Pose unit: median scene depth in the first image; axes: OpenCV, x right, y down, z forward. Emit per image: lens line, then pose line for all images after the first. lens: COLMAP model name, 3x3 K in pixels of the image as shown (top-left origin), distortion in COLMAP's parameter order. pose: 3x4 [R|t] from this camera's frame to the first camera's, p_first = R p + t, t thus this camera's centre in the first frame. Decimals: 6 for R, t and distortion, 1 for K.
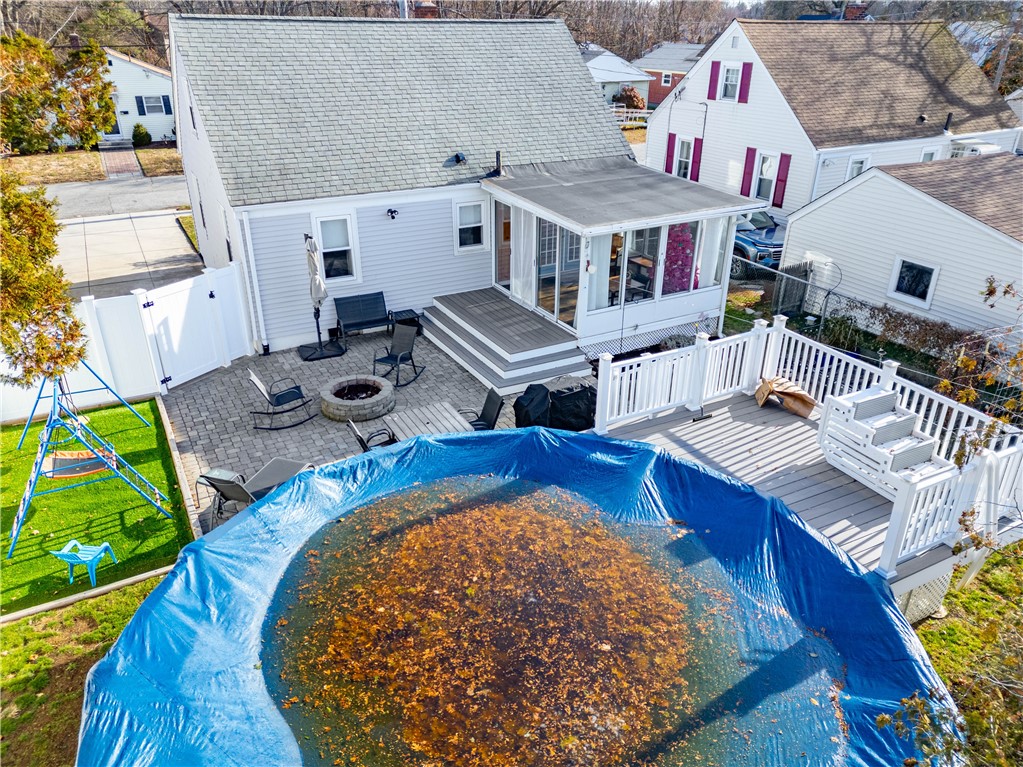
lens RADIAL K [[767.8, 0, 511.5], [0, 767.8, 383.5], [0, 0, 1]] dist [0.067124, -0.066601]
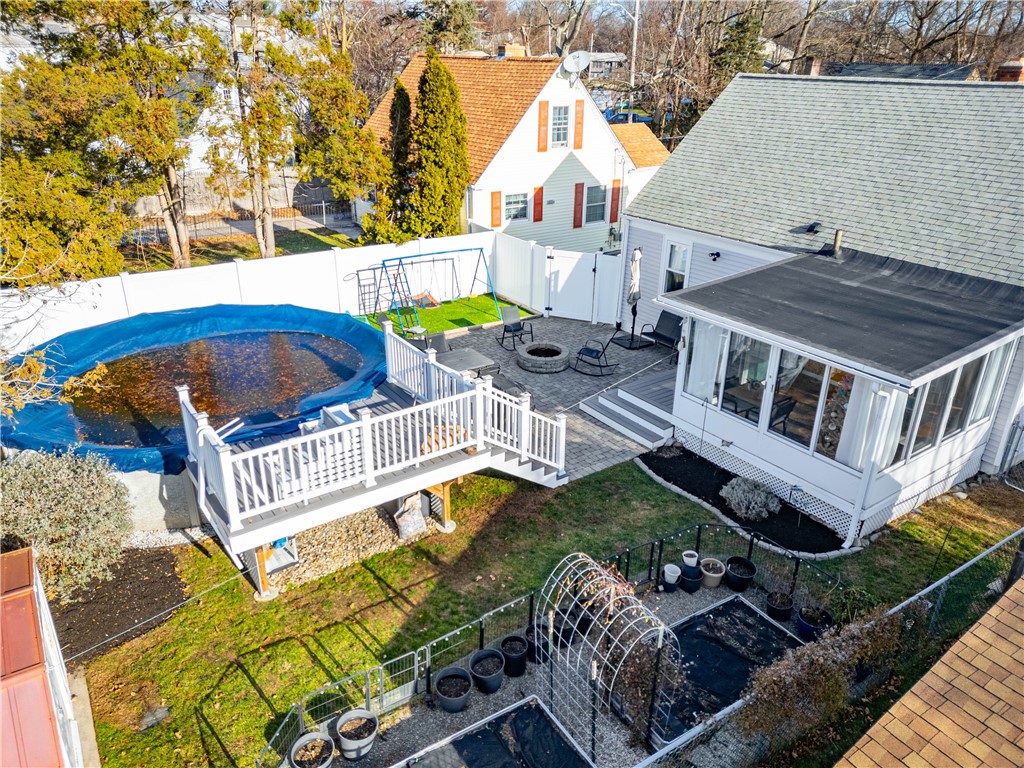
lens RADIAL K [[722.2, 0, 512.0], [0, 722.2, 384.0], [0, 0, 1]] dist [0.028461, -0.006947]
pose [[0.098329, 0.393674, -0.913976, 0.825933], [-0.448079, 0.837575, 0.312560, -0.267318], [0.888570, 0.378800, 0.258755, 0.574539]]
